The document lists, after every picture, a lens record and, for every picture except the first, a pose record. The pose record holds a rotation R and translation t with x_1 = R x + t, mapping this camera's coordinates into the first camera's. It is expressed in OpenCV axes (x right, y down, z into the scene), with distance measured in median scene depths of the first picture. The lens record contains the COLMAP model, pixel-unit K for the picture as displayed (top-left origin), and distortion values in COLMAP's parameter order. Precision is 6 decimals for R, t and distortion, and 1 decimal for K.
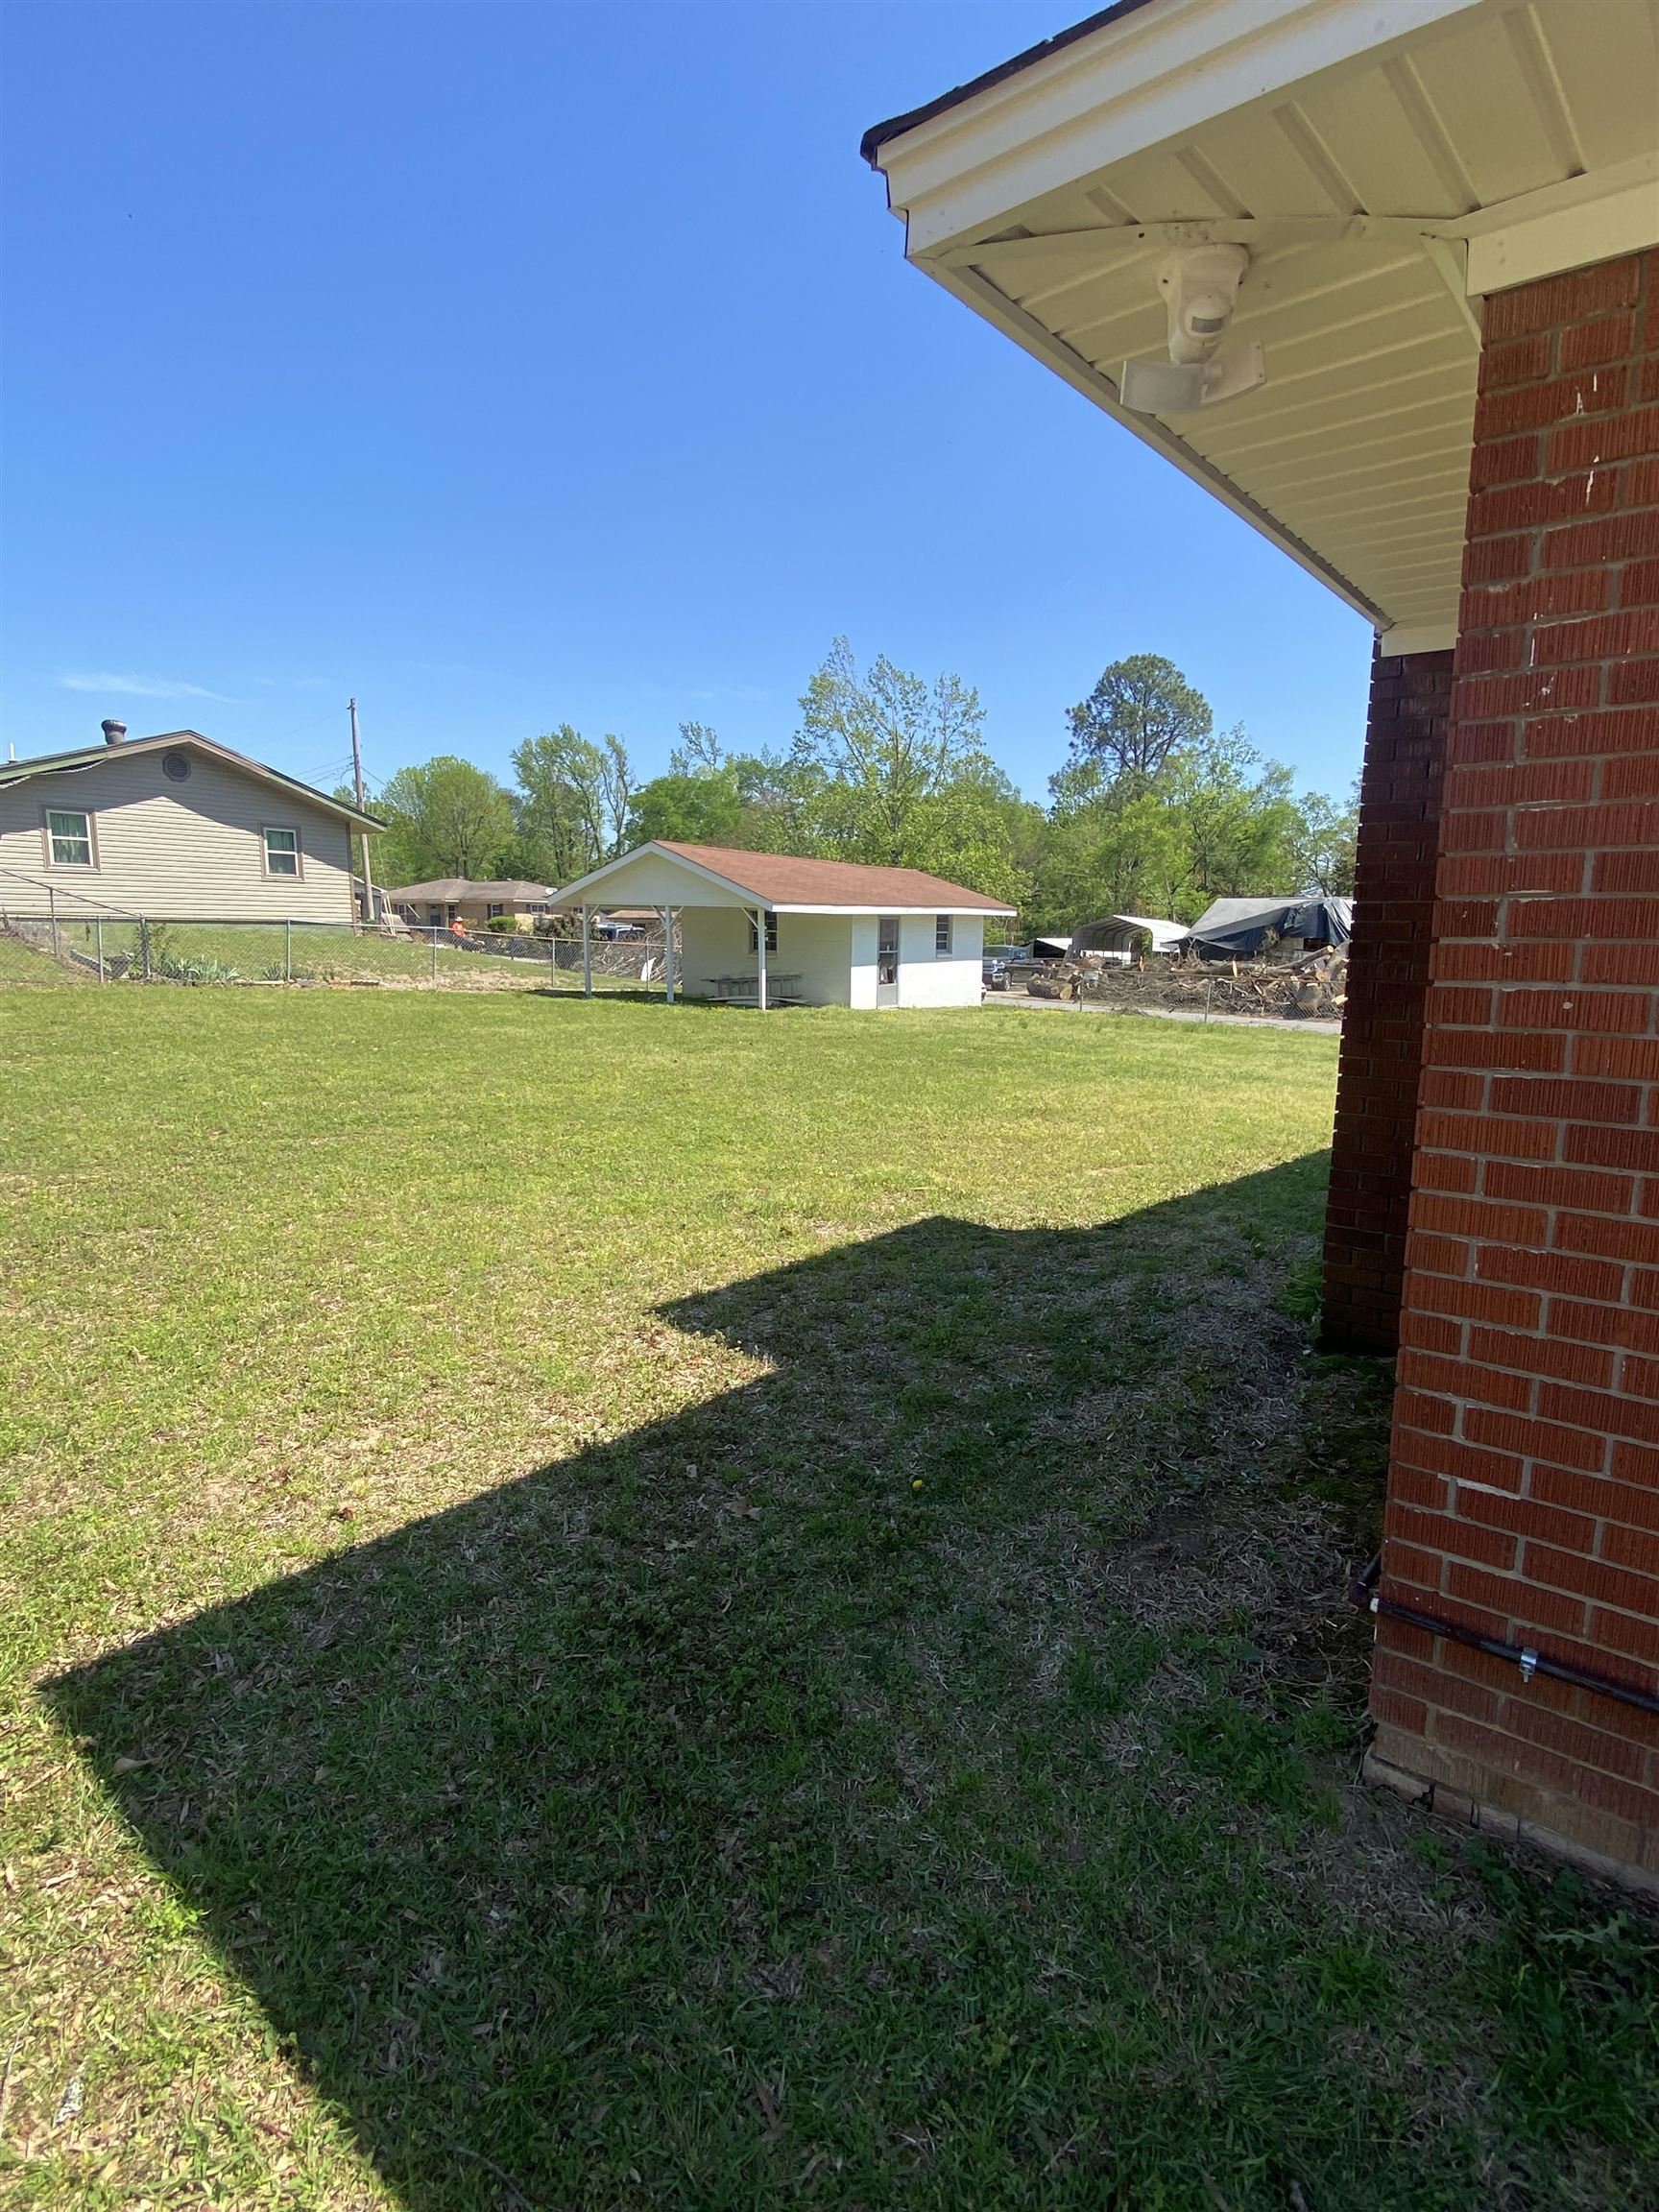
lens RADIAL K [[1128.8, 0, 829.5], [0, 1128.8, 1106.0], [0, 0, 1]] dist [-0.003416, -0.000605]
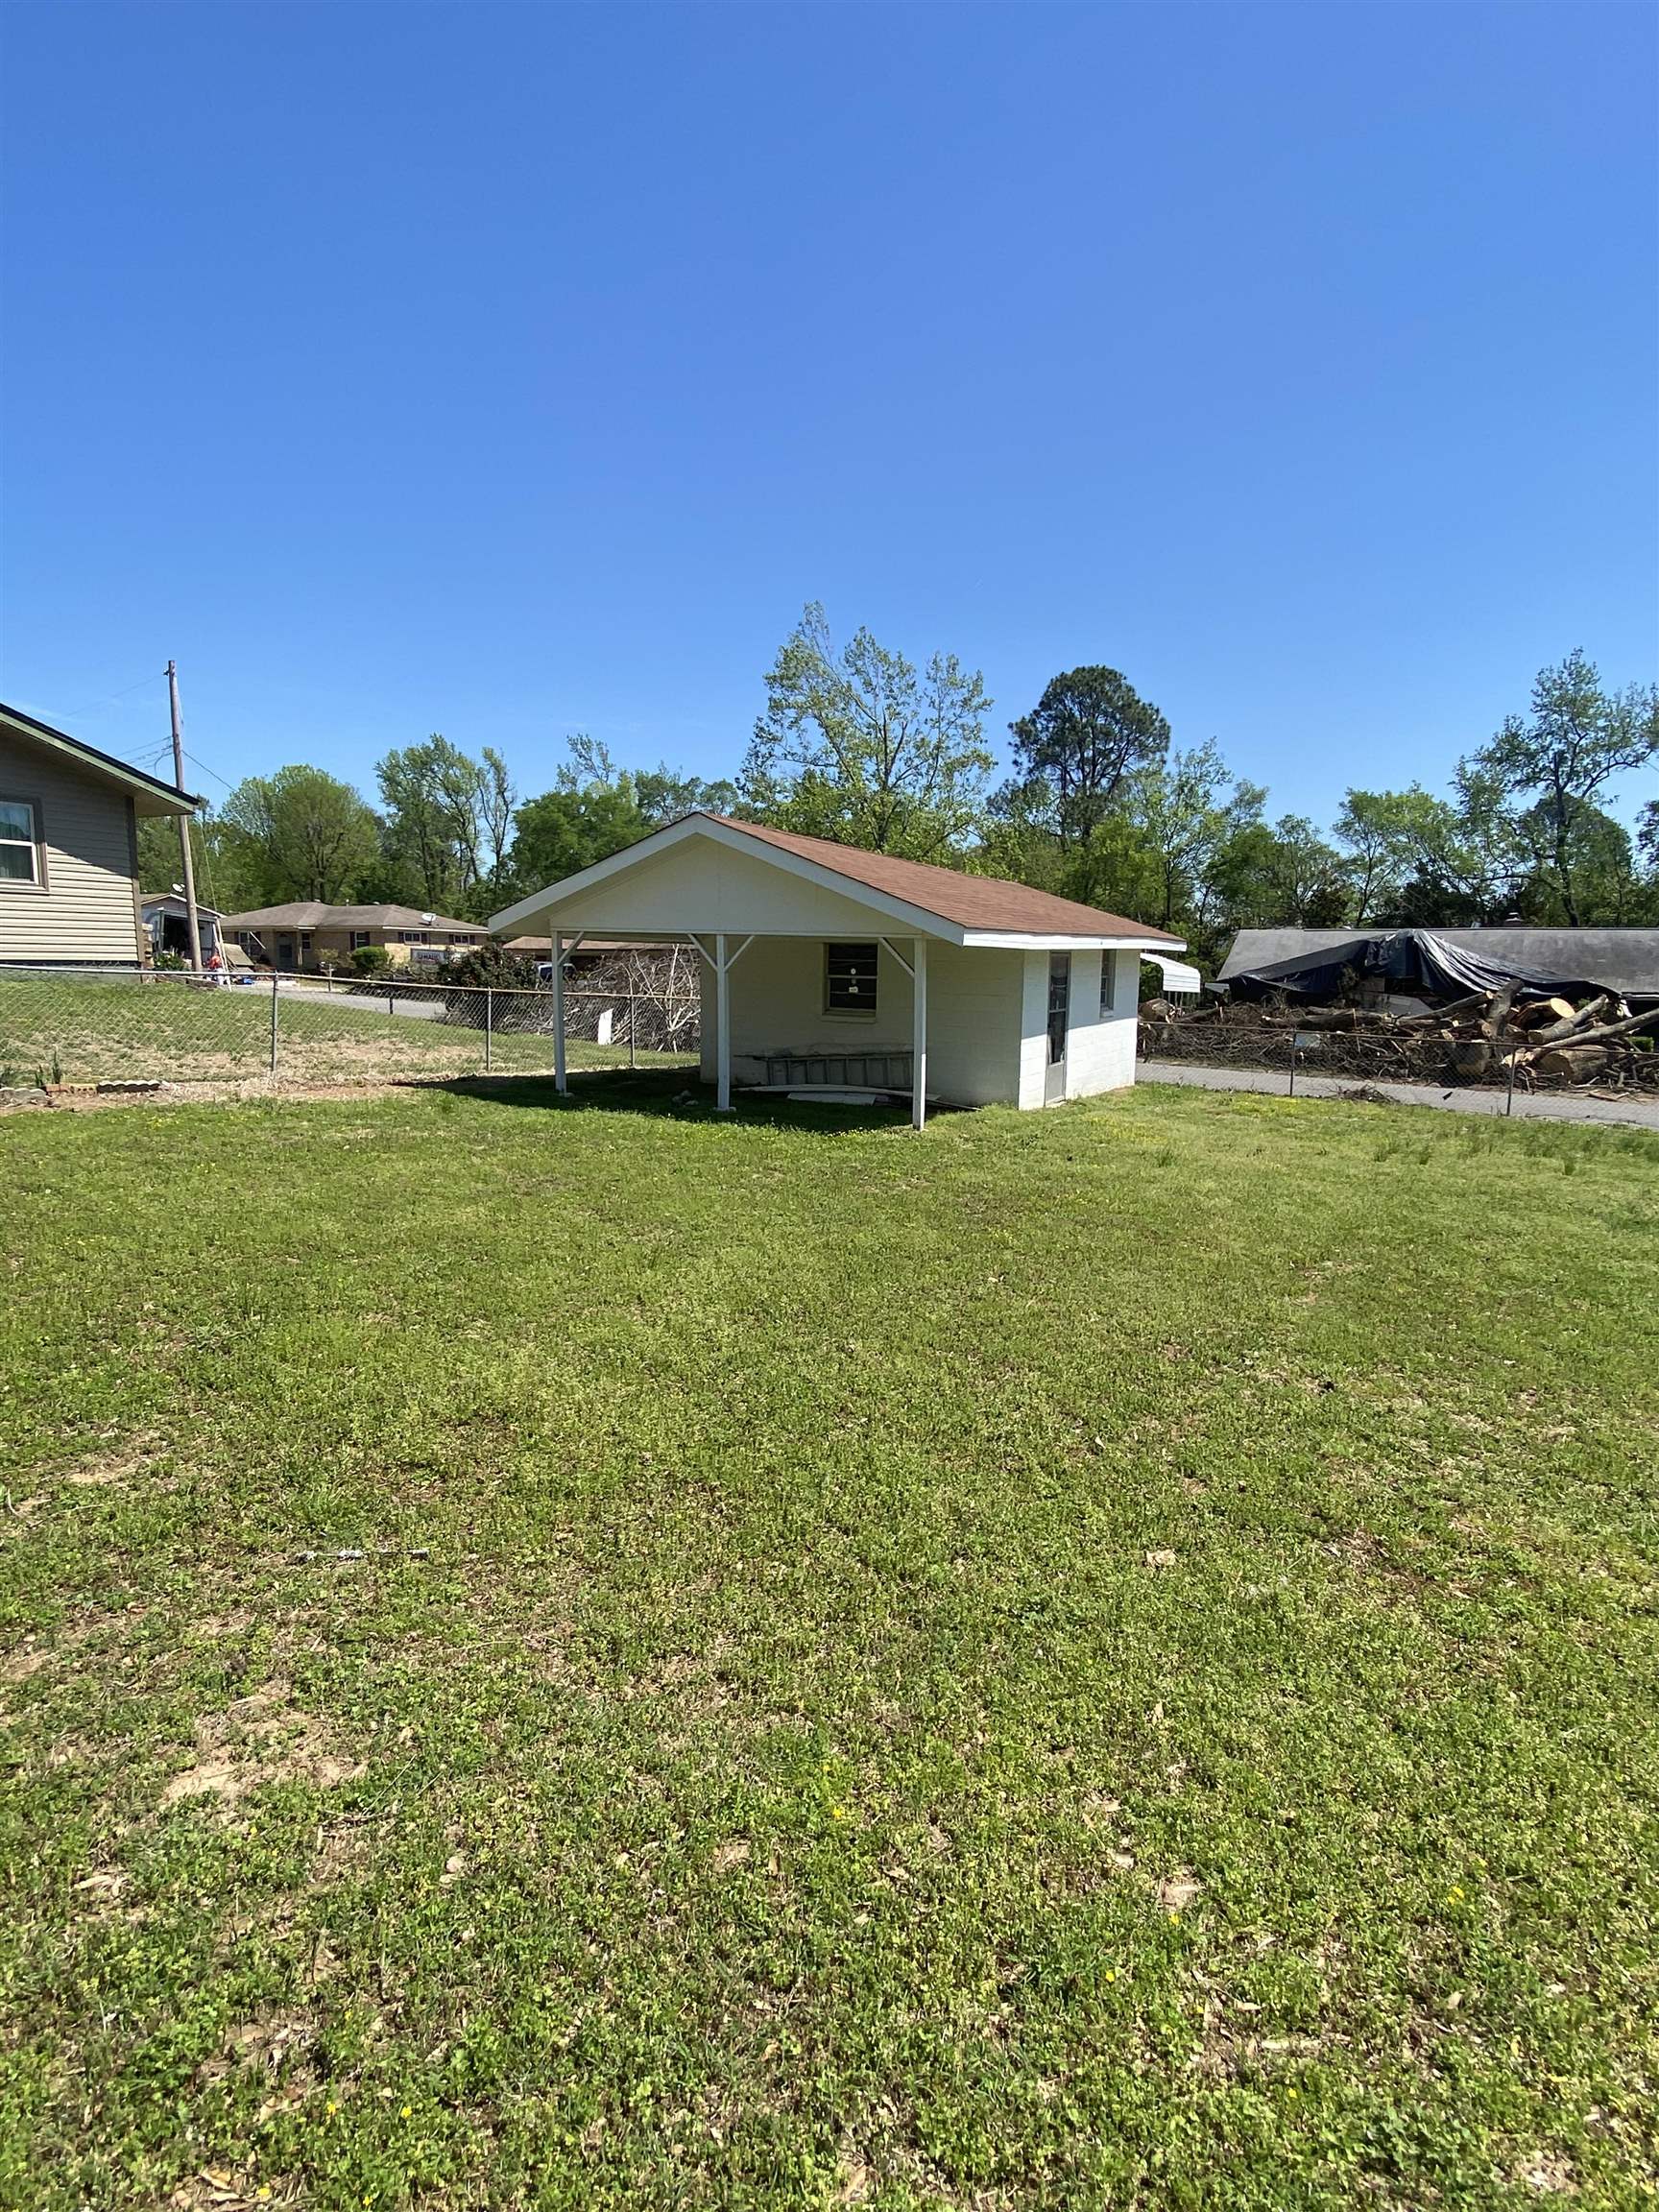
lens RADIAL K [[1128.8, 0, 829.5], [0, 1128.8, 1106.0], [0, 0, 1]] dist [-0.003416, -0.000605]
pose [[0.993710, -0.011345, 0.111412, -0.045432], [0.014304, 0.999565, -0.025794, -0.023202], [-0.111071, 0.027226, 0.993439, 0.133008]]
